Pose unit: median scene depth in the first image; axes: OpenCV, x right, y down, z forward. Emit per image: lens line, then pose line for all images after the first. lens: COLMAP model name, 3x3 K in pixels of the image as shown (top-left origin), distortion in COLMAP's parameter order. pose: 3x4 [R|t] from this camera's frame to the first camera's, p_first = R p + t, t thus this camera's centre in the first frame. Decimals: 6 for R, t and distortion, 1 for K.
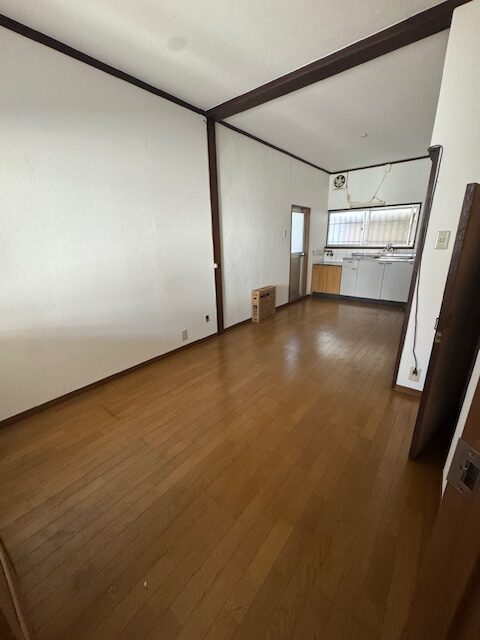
lens RADIAL K [[256.6, 0, 244.1], [0, 256.6, 319.6], [0, 0, 1]] dist [-0.004027, -0.000141]
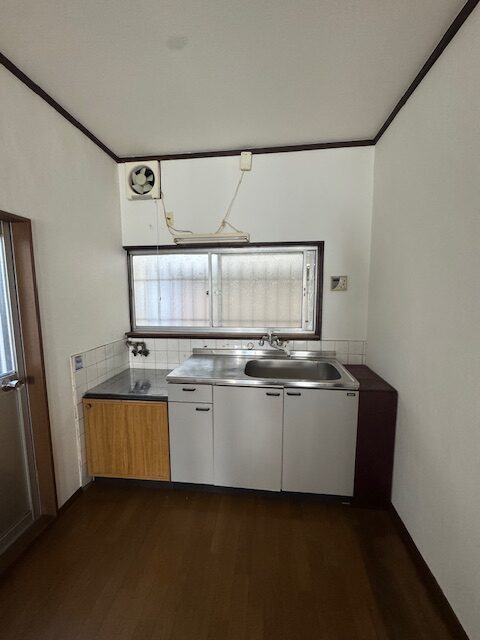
lens RADIAL K [[256.6, 0, 240.0], [0, 256.6, 318.2], [0, 0, 1]] dist [-0.004027, -0.000141]
pose [[0.850791, -0.040579, 0.523936, 0.281367], [0.147544, 0.975356, -0.164047, -0.235878], [-0.504367, 0.216873, 0.835811, 0.625706]]
